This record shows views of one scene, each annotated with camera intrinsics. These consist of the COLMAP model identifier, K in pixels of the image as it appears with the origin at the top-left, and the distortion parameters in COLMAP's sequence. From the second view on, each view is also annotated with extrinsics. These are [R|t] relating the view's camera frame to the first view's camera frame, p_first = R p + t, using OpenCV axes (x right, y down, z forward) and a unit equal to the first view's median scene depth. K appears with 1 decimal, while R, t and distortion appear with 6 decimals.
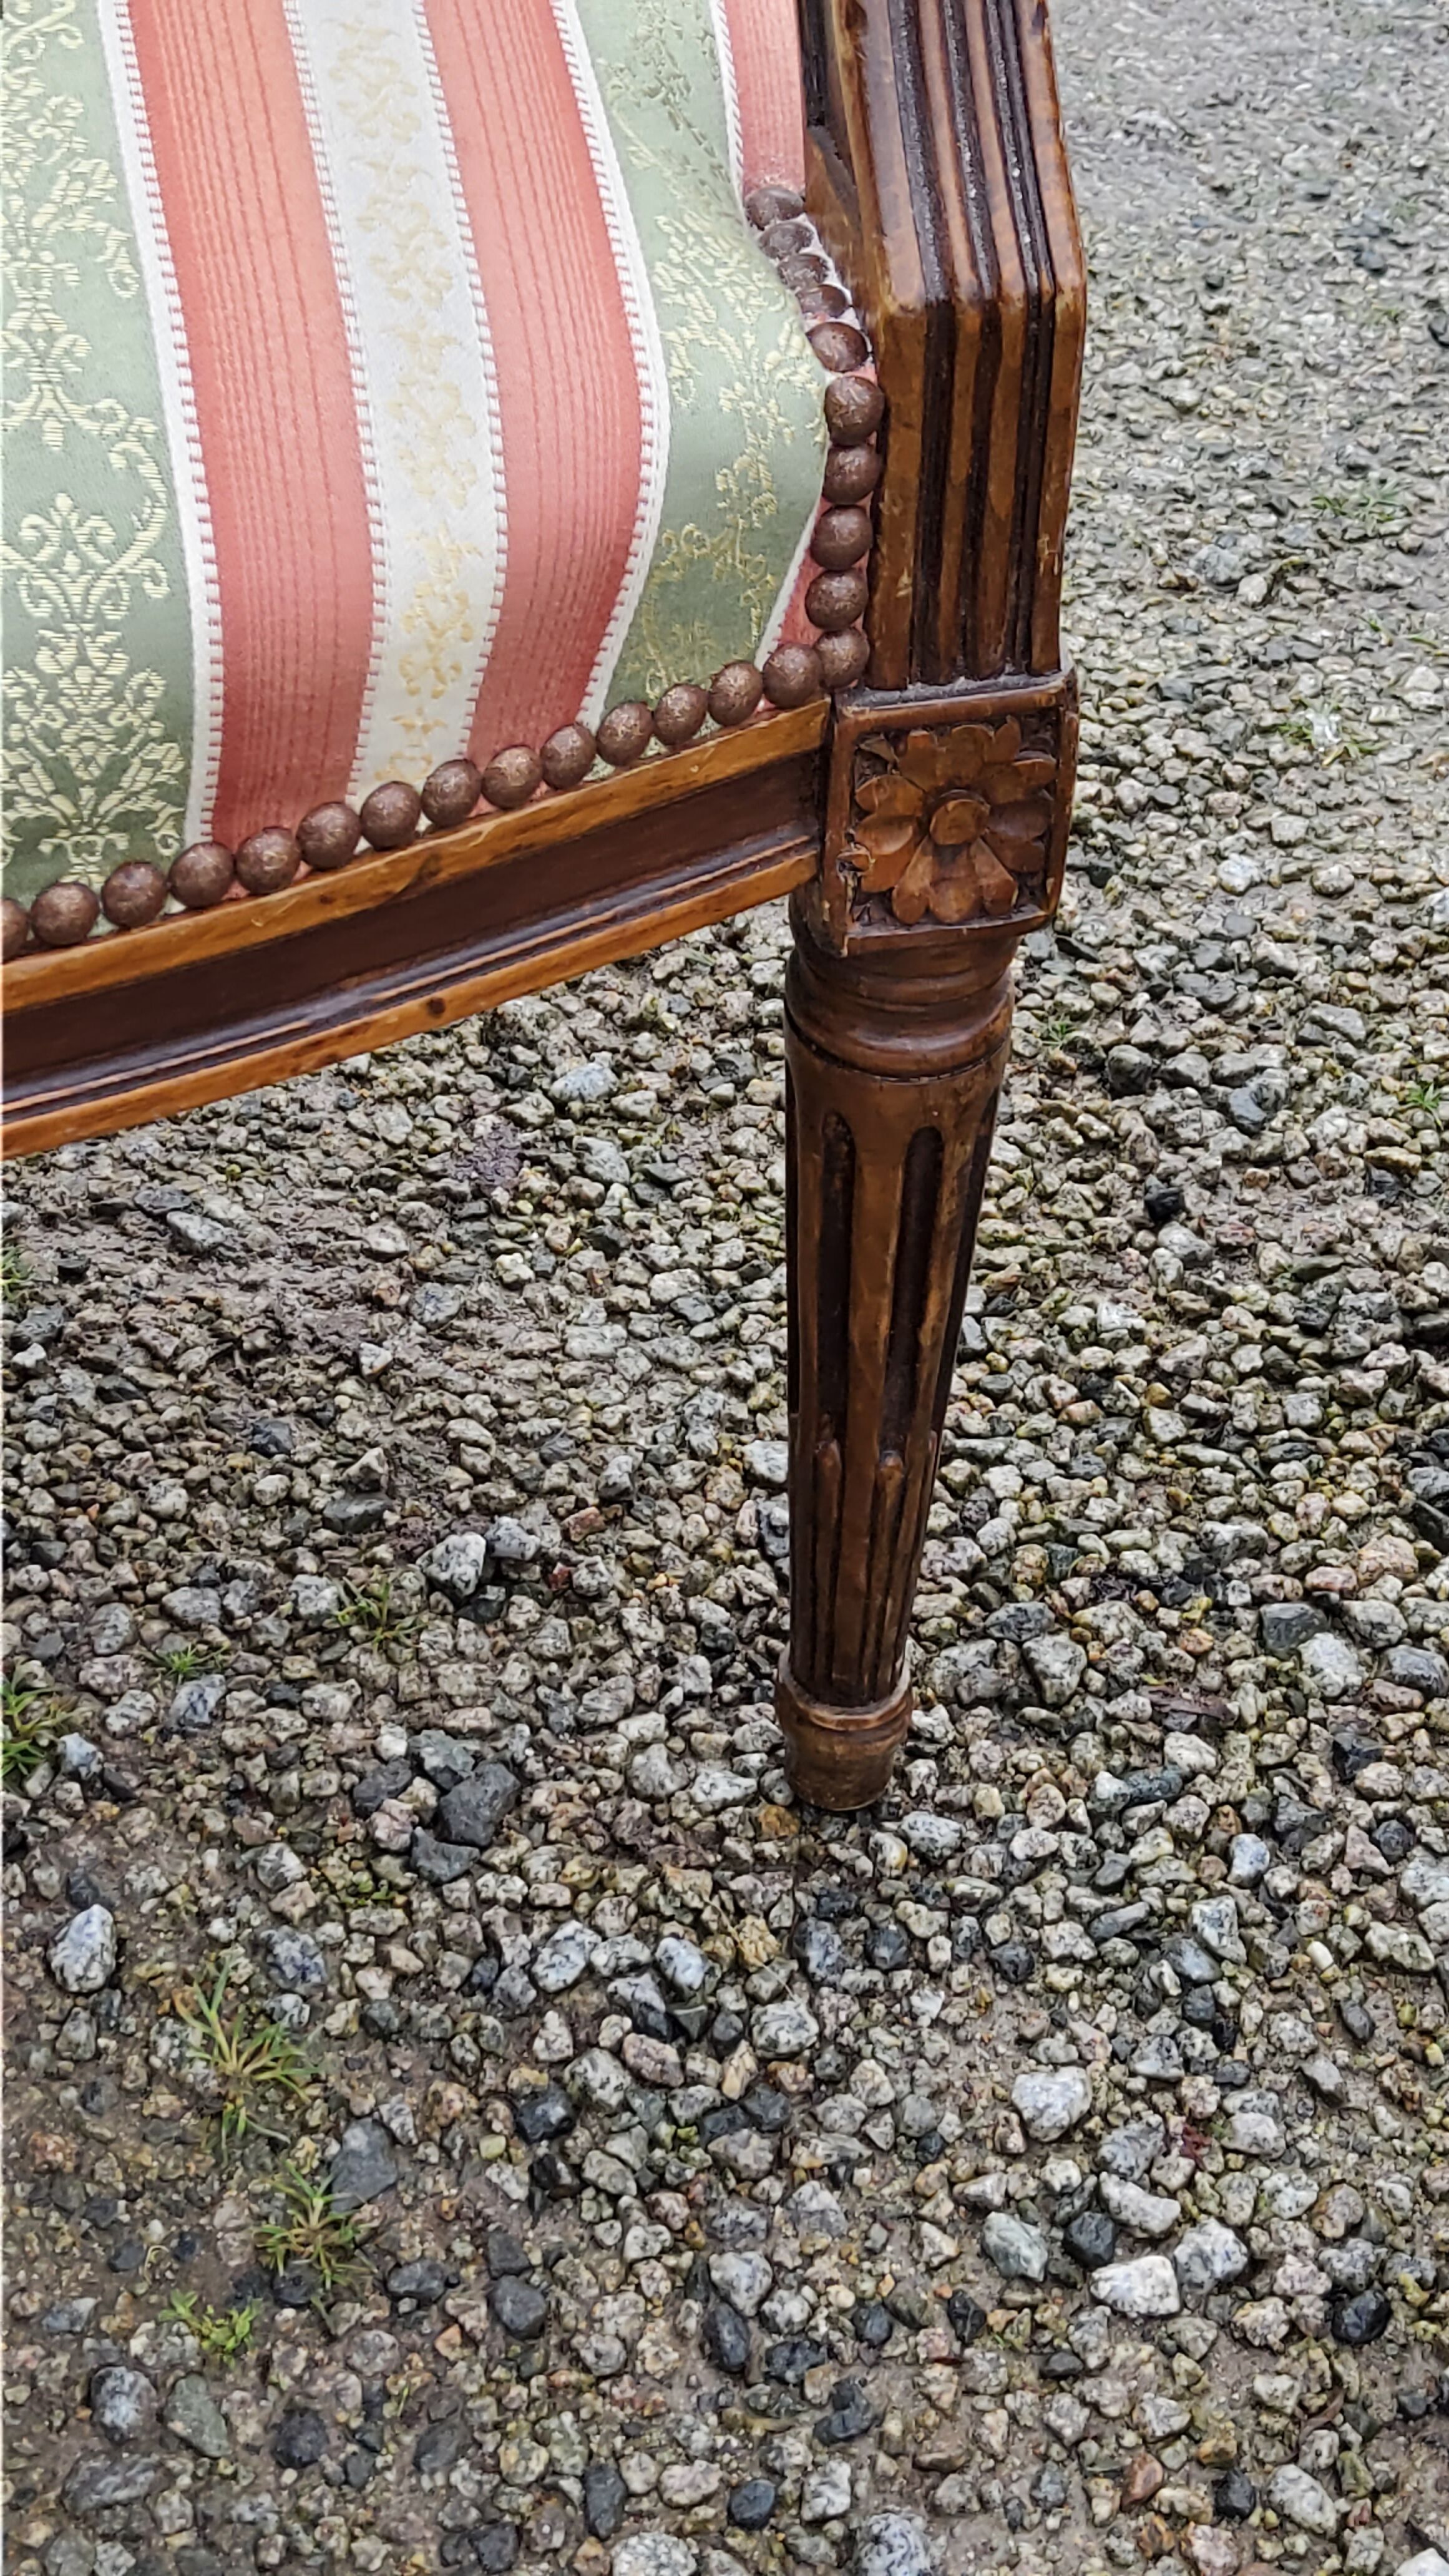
lens RADIAL K [[3860.2, 0, 742.4], [0, 3860.2, 1276.5], [0, 0, 1]] dist [0.115115, 0.000000]
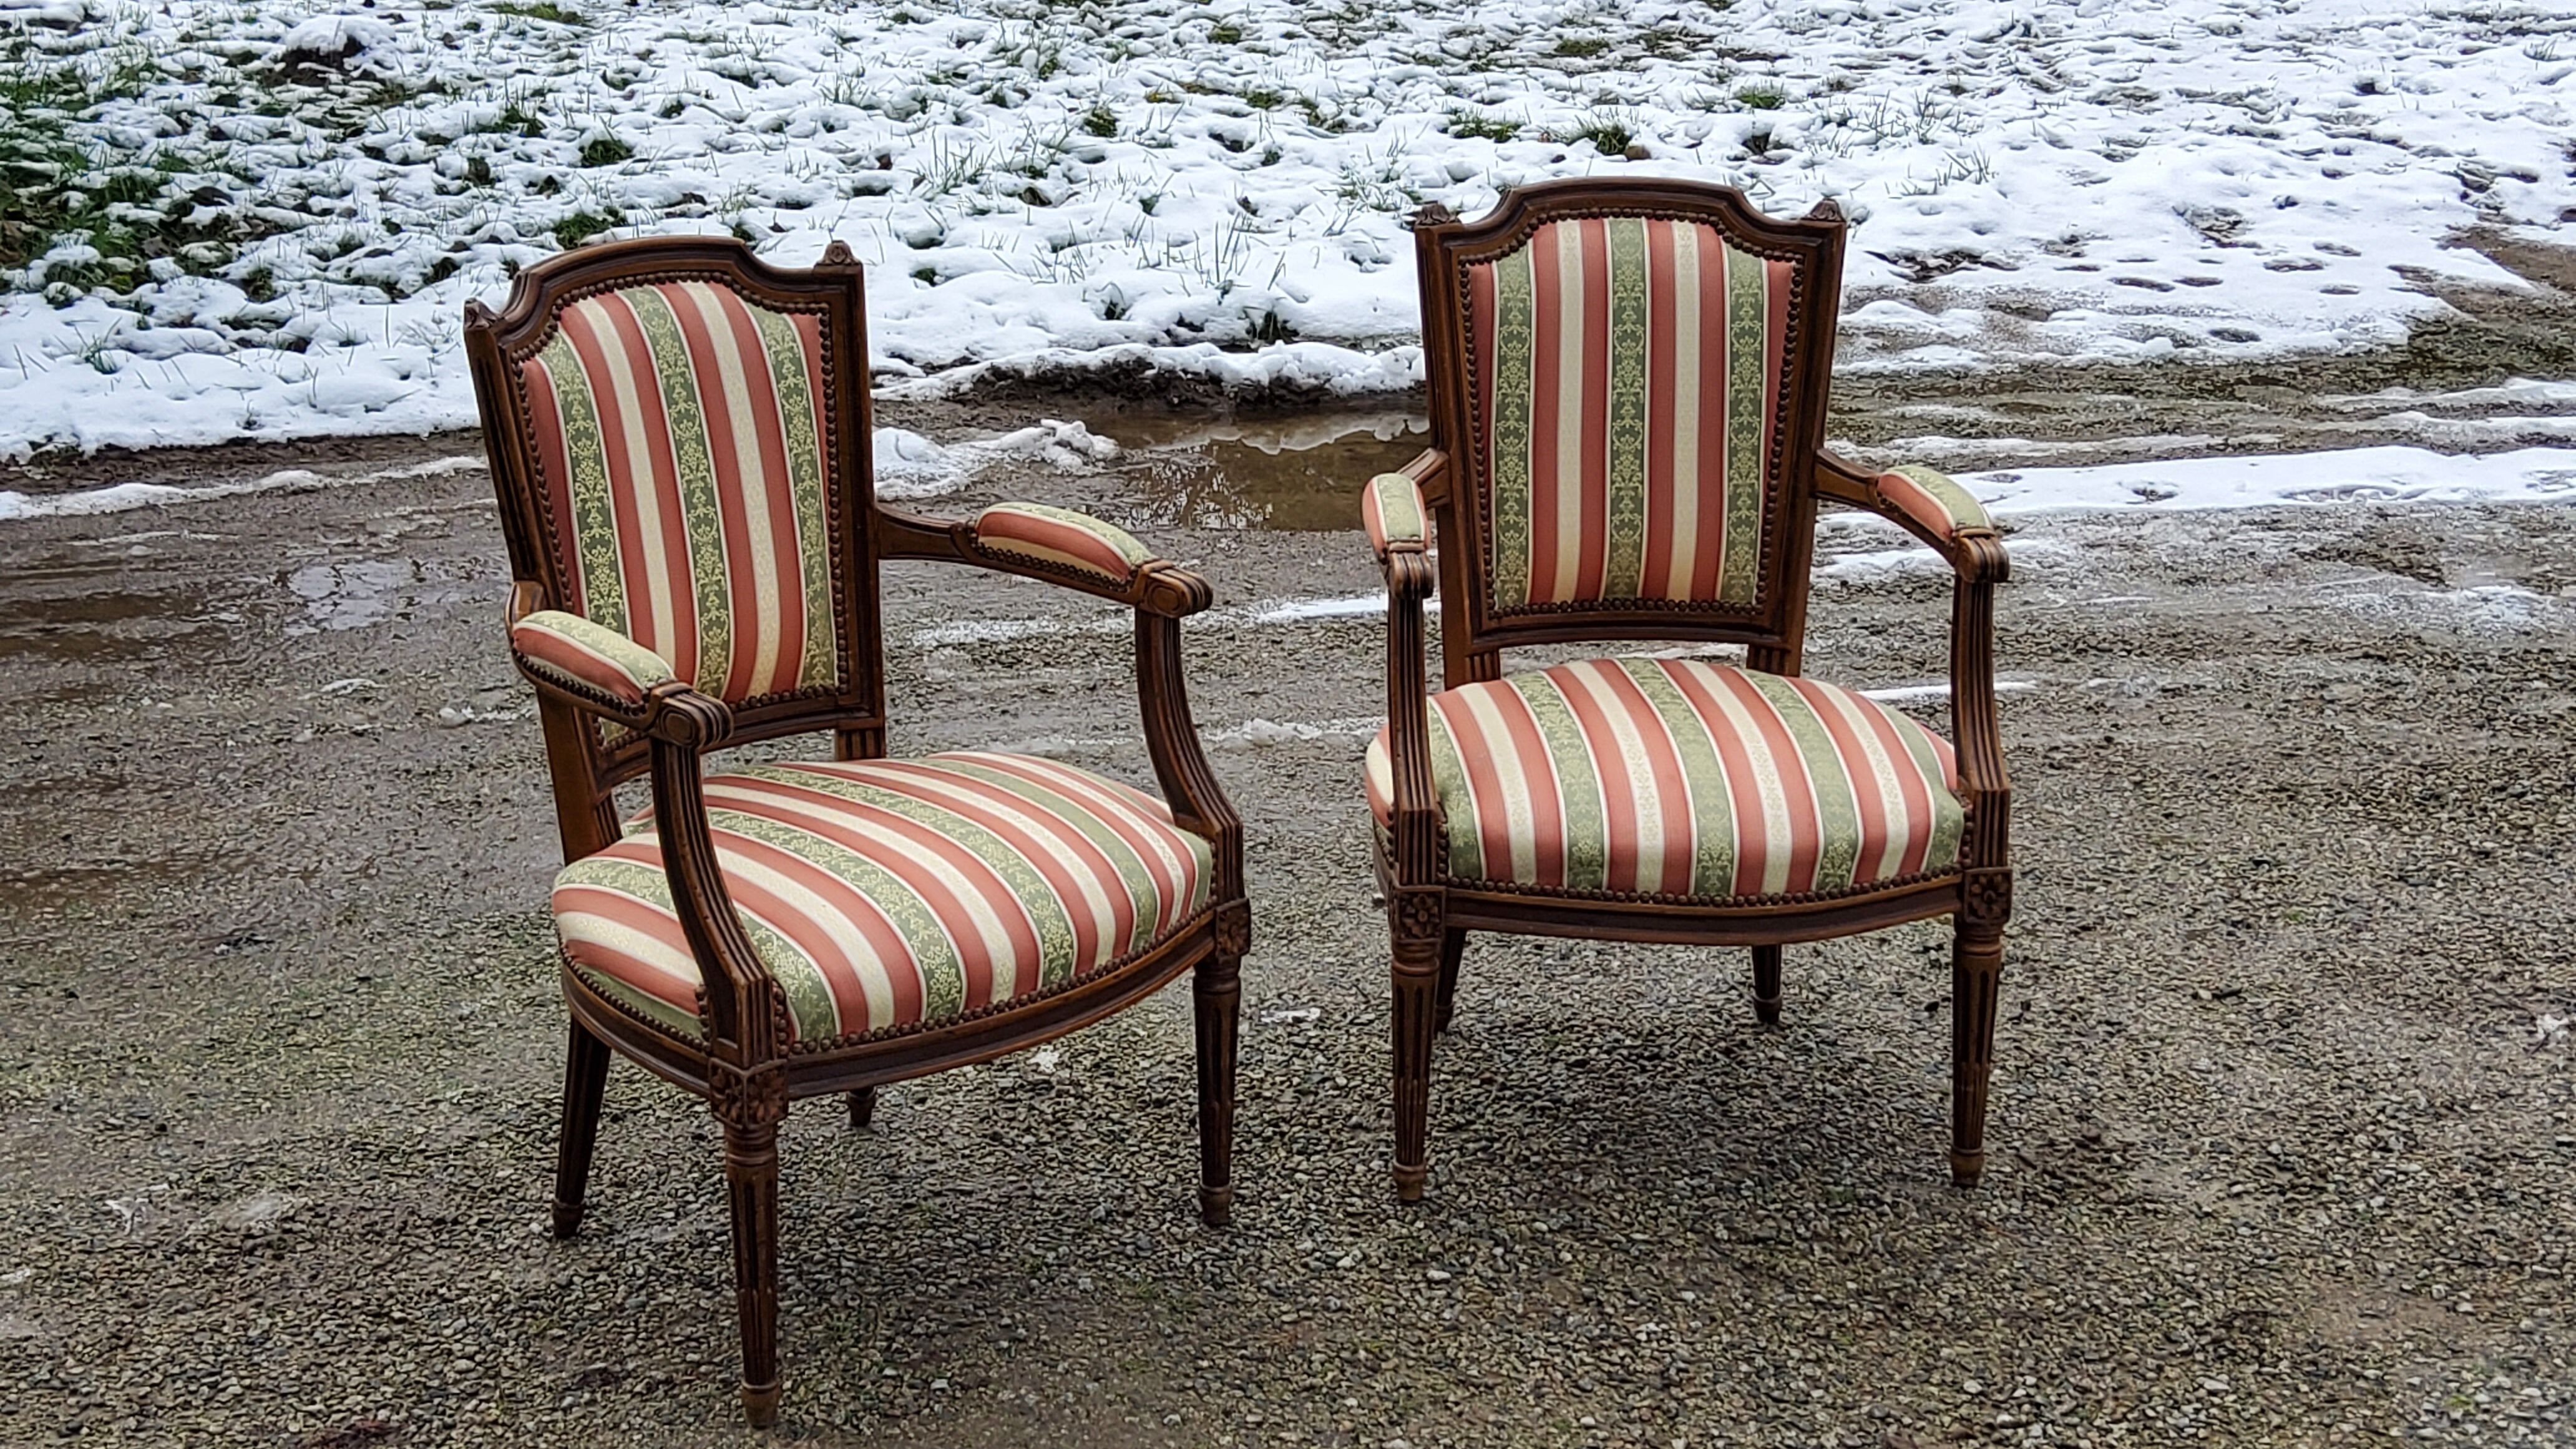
lens RADIAL K [[3860.2, 0, 1284.6], [0, 3860.2, 723.7], [0, 0, 1]] dist [0.115115, 0.000000]
pose [[0.849018, -0.194707, 0.491181, -1.742394], [0.381016, 0.869669, -0.313853, 0.945293], [-0.366055, 0.453614, 0.812550, -2.451609]]
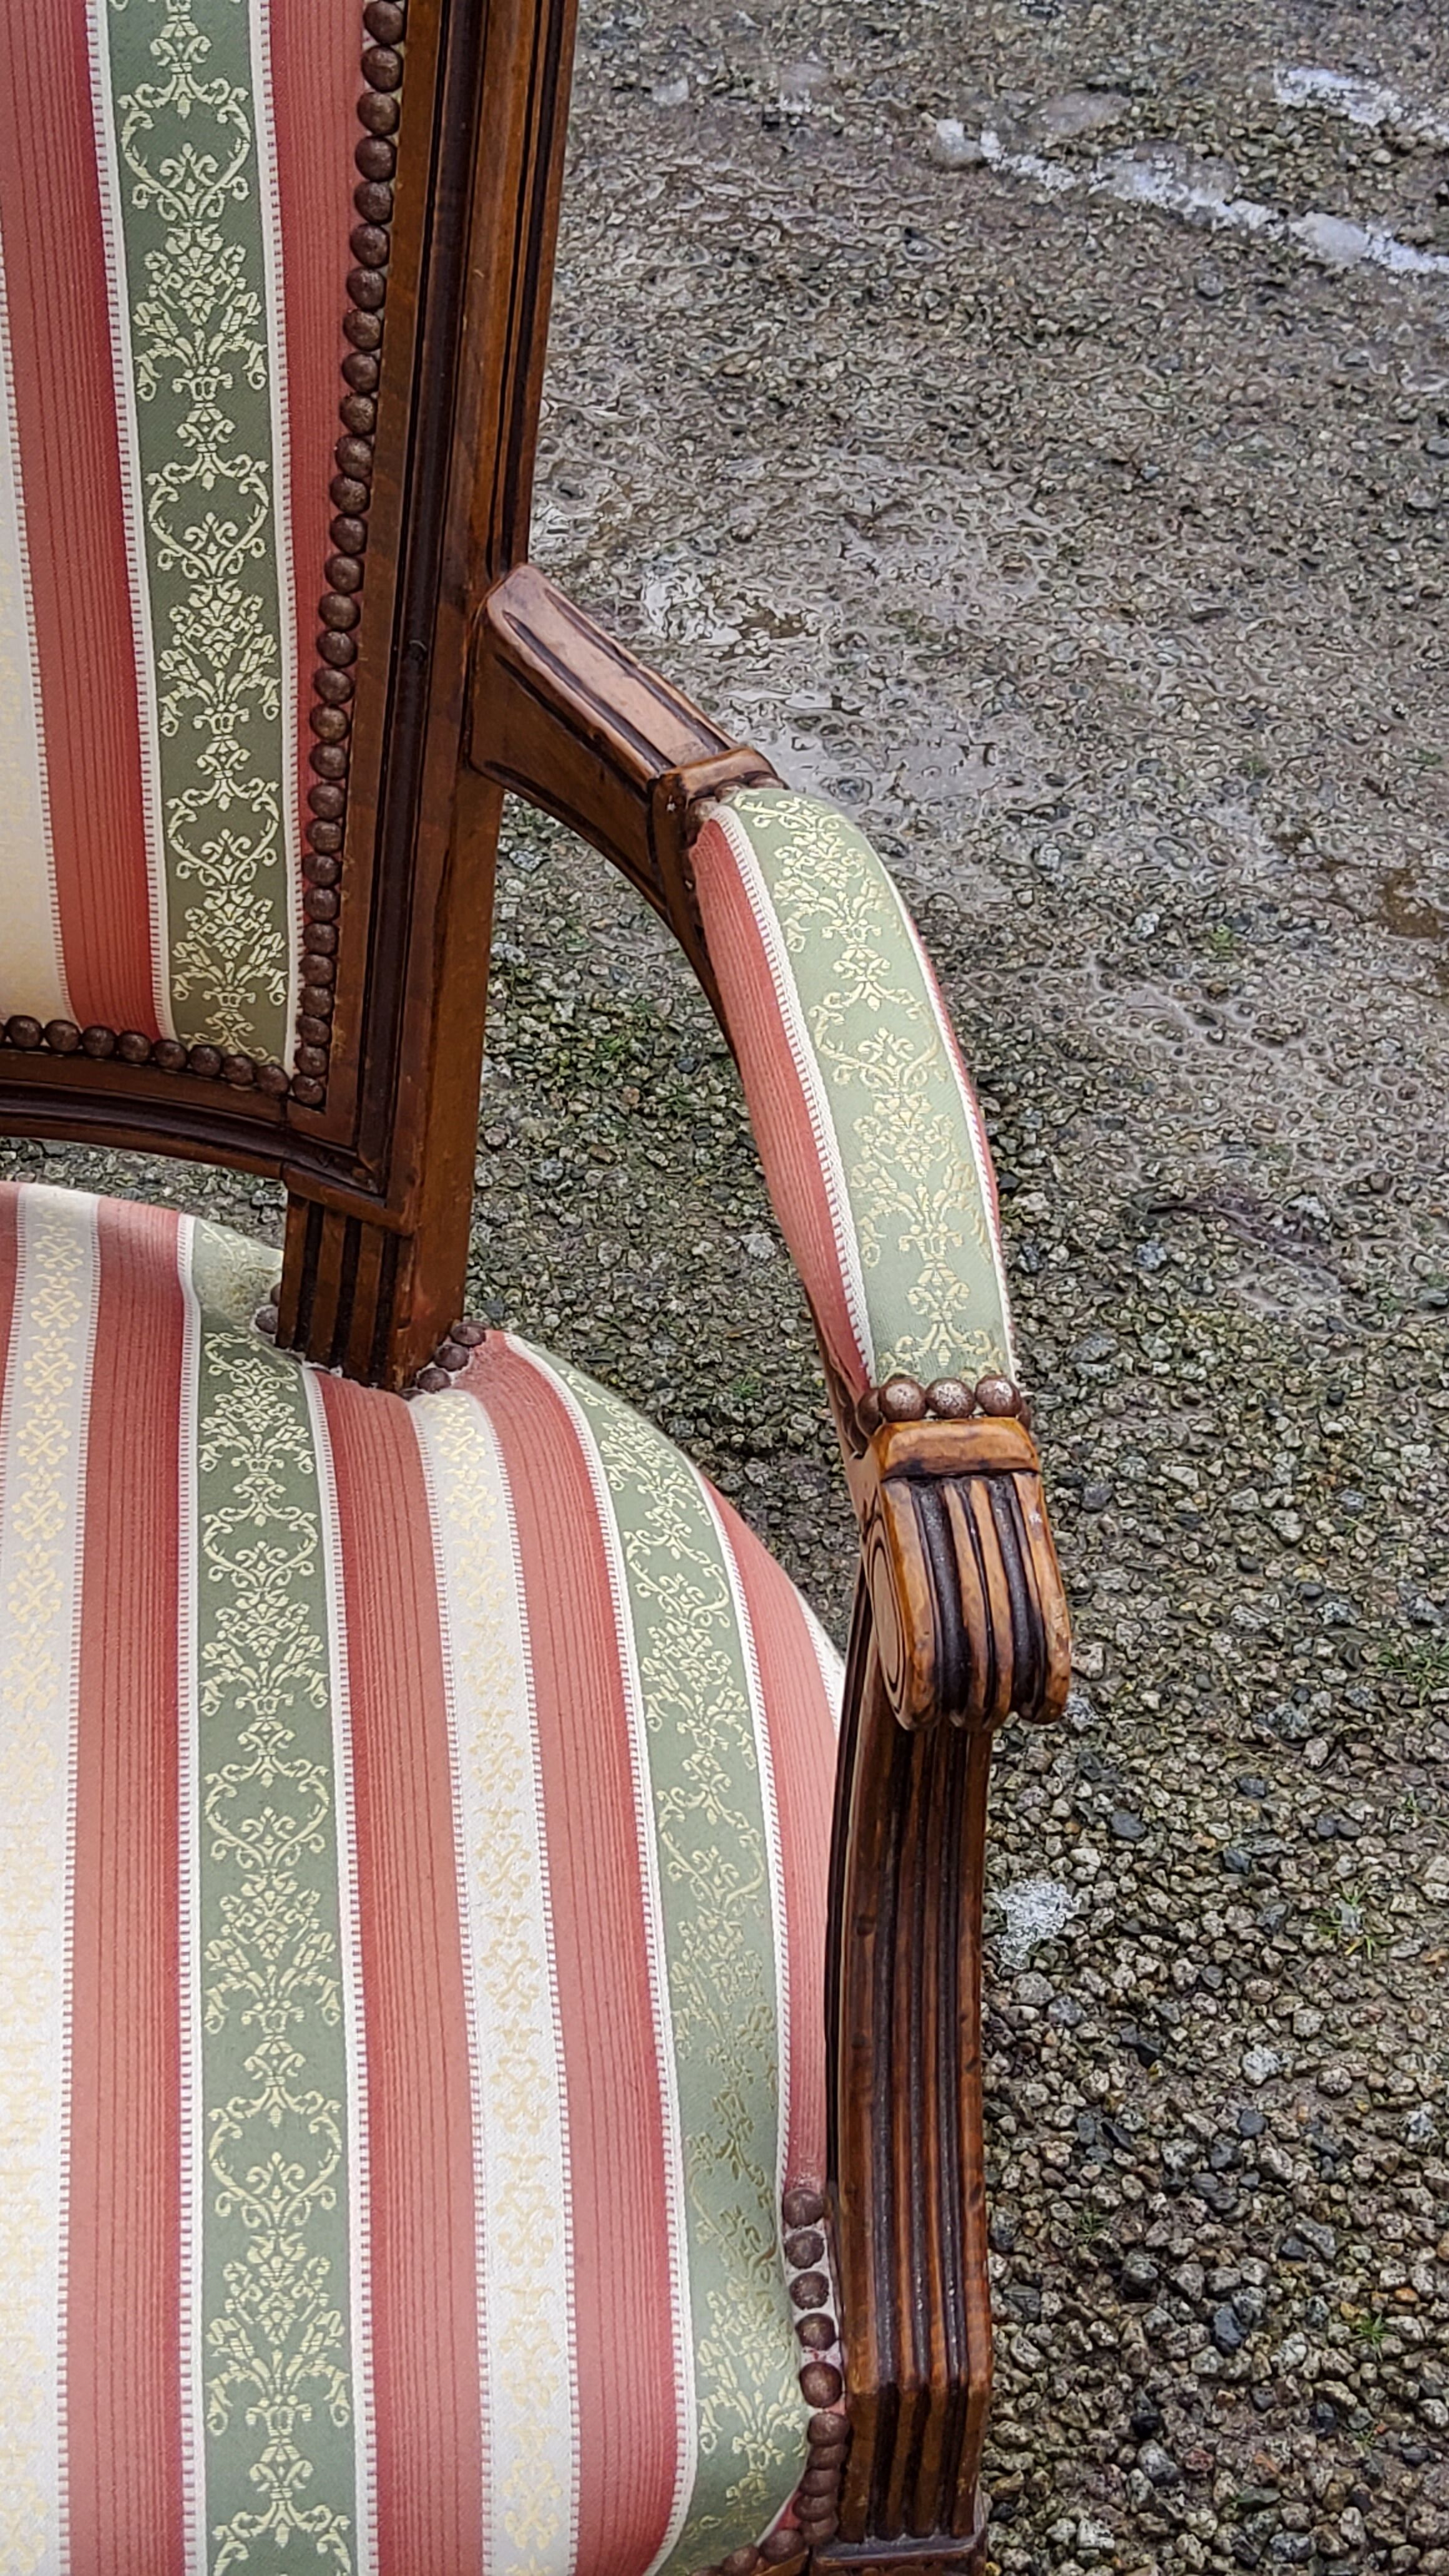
lens RADIAL K [[3860.2, 0, 748.3], [0, 3860.2, 1291.5], [0, 0, 1]] dist [0.115115, 0.000000]
pose [[0.991865, 0.100686, -0.077888, 0.047755], [-0.098747, 0.994708, 0.028368, -0.470906], [0.080332, -0.020446, 0.996558, -0.320536]]
